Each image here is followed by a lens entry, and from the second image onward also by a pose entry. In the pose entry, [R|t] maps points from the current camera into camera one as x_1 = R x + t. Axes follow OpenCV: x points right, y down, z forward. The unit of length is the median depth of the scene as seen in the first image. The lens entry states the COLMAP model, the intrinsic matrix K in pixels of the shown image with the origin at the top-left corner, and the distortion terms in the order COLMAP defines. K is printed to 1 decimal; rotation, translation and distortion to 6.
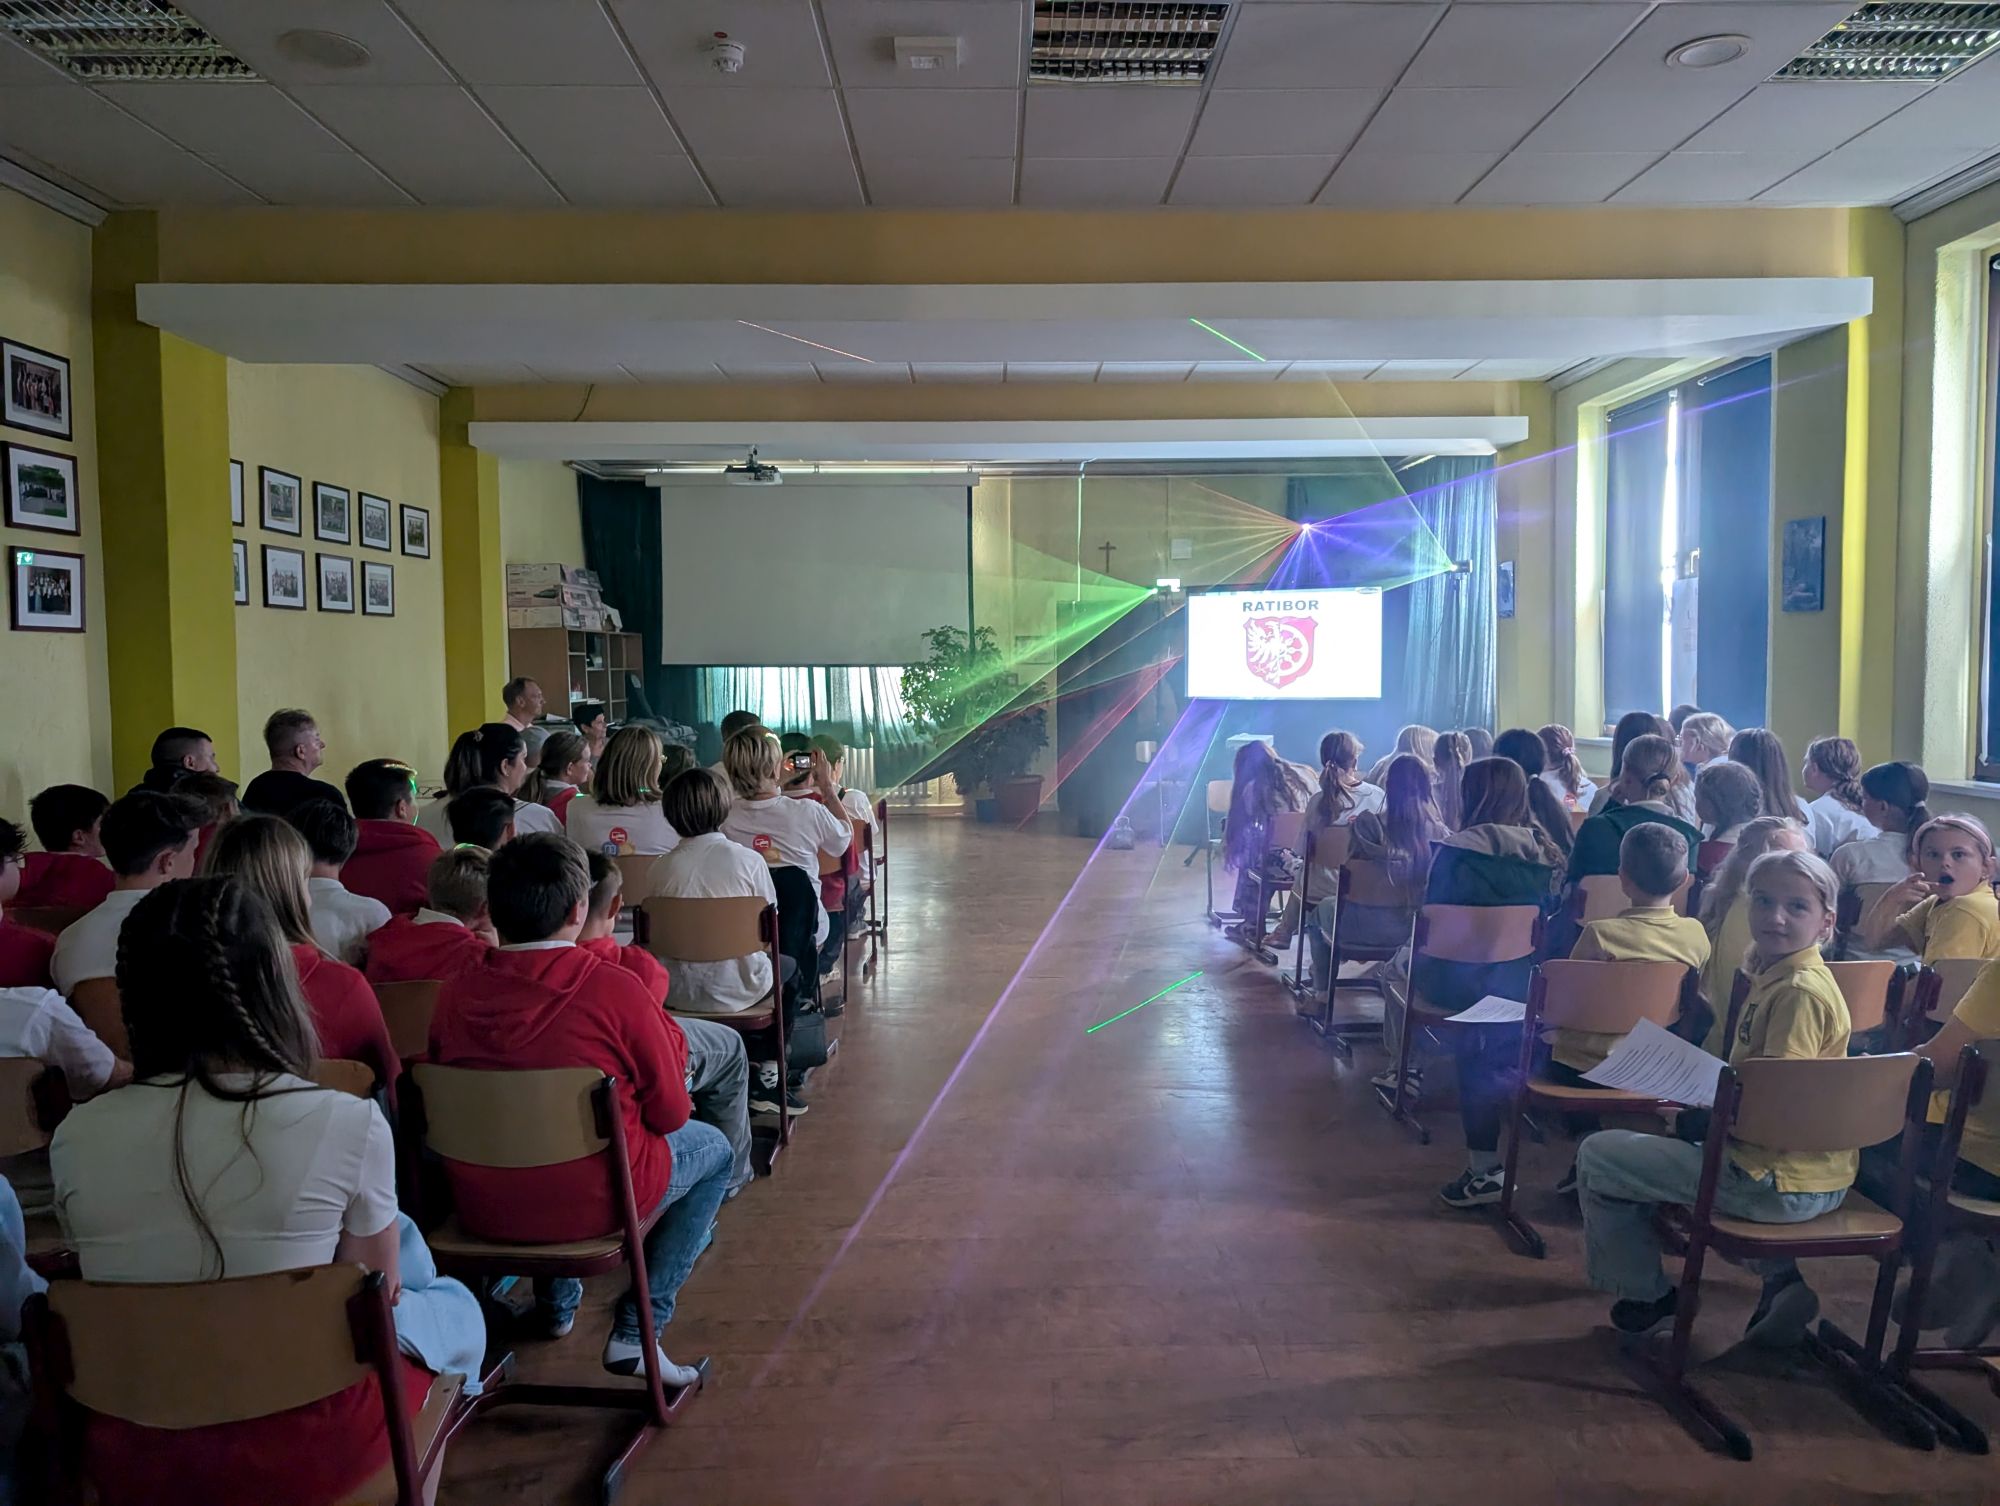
lens RADIAL K [[1424.4, 0, 999.5], [0, 1424.4, 751.1], [0, 0, 1]] dist [0.013963, -0.005215]
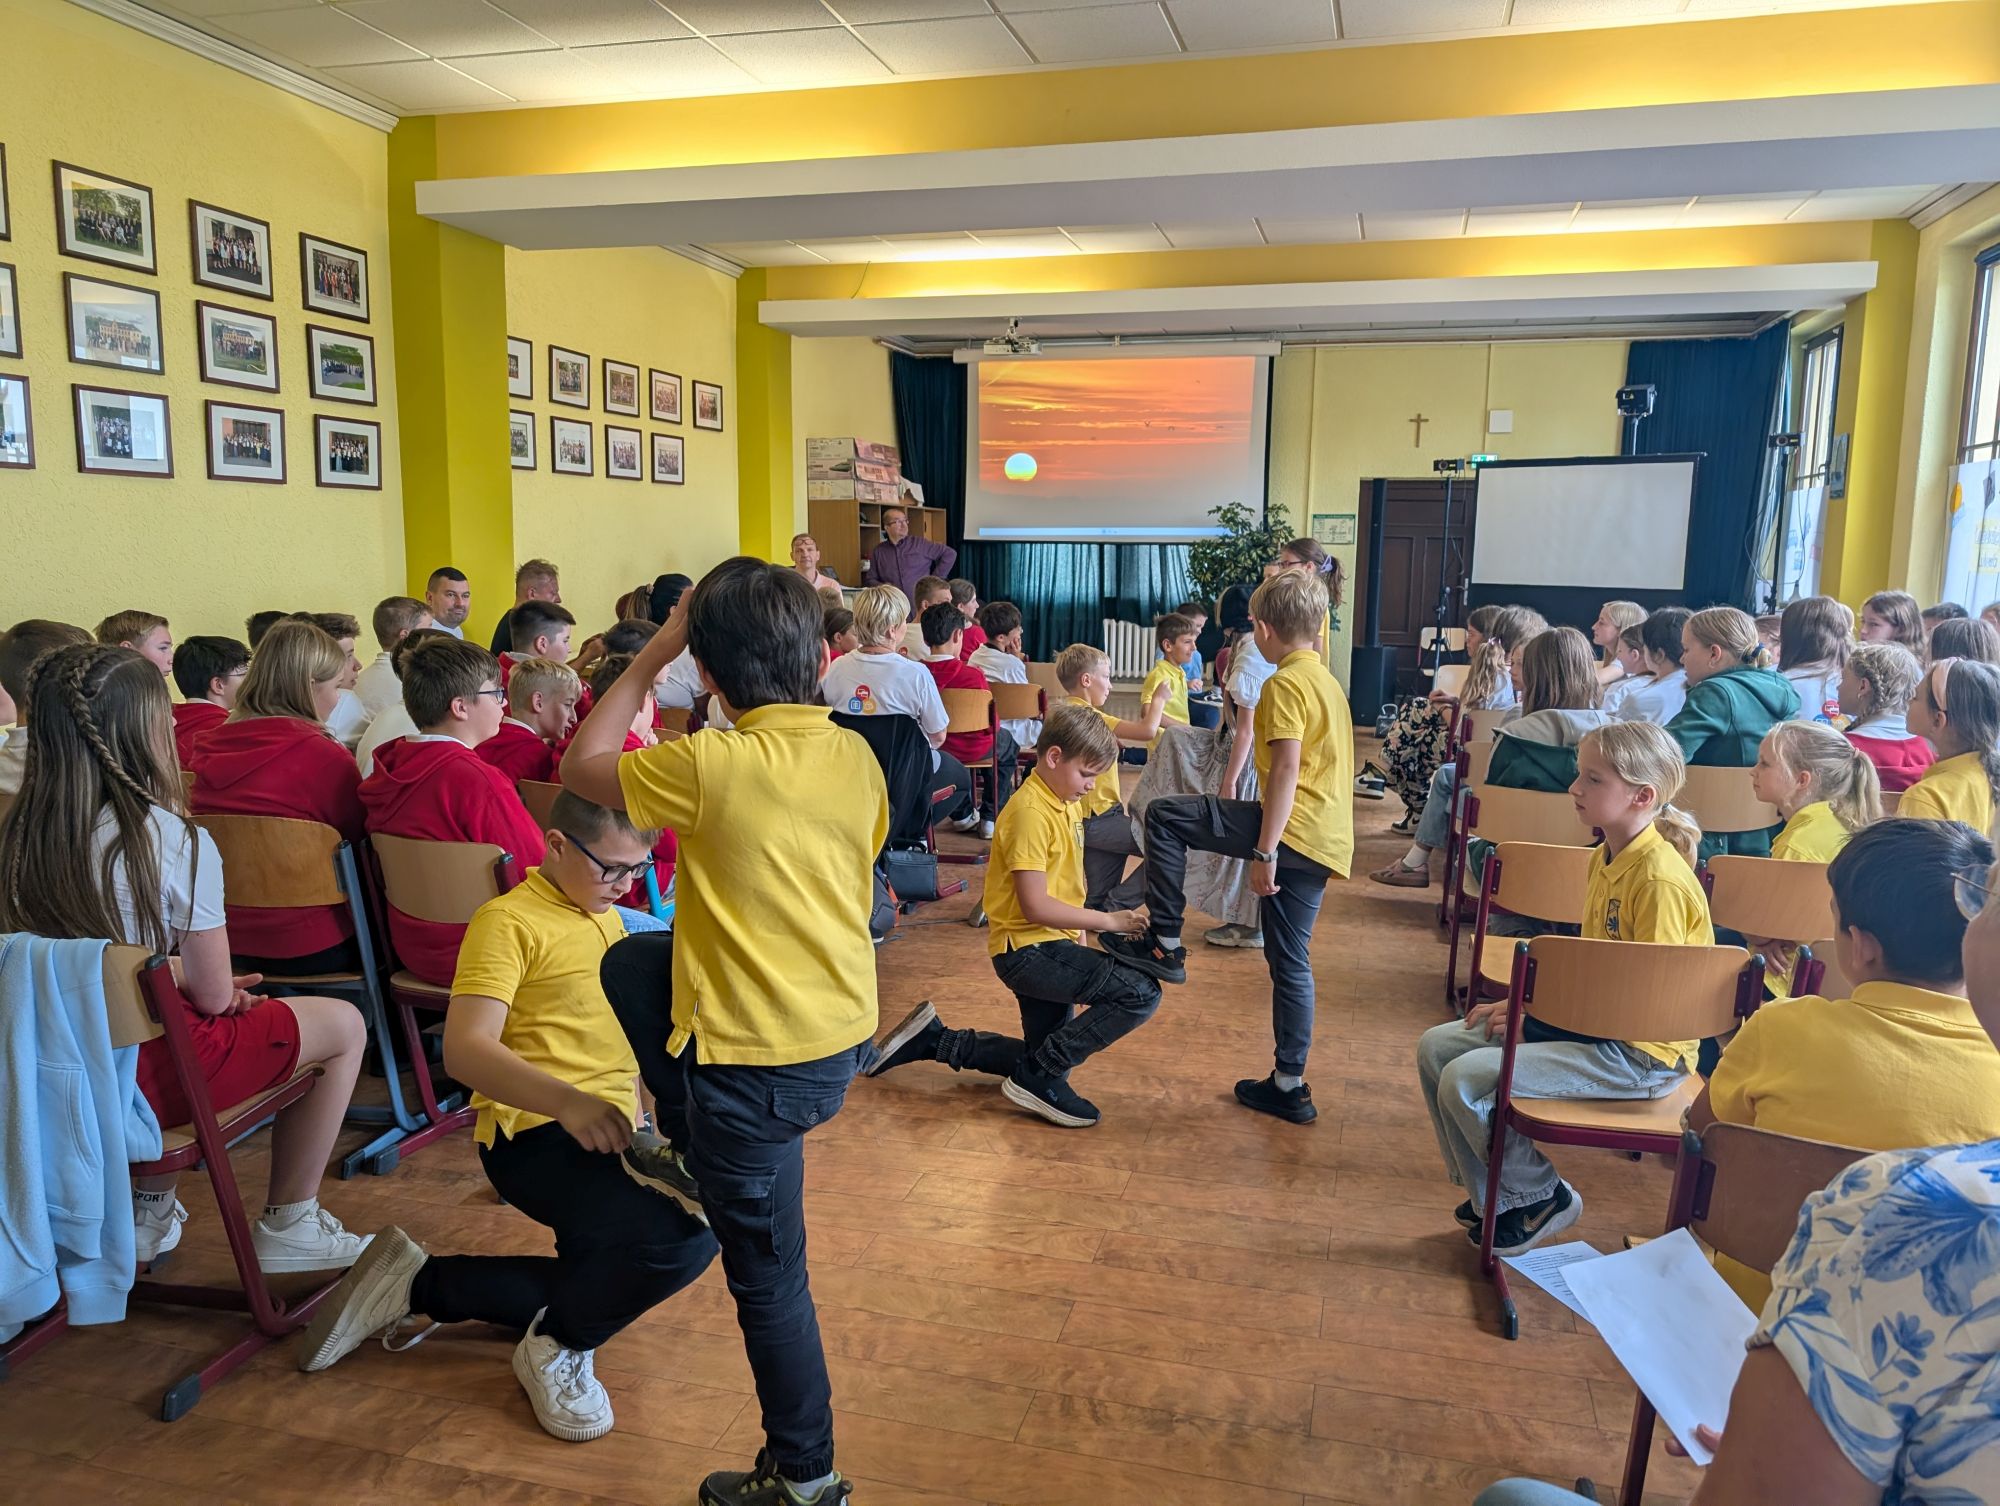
lens RADIAL K [[1434.1, 0, 1005.2], [0, 1434.1, 756.0], [0, 0, 1]] dist [0.008216, -0.000843]
pose [[0.961181, 0.058373, -0.269673, 0.153625], [-0.036519, 0.995681, 0.085361, 0.012647], [0.273491, -0.072199, 0.959161, -0.004509]]
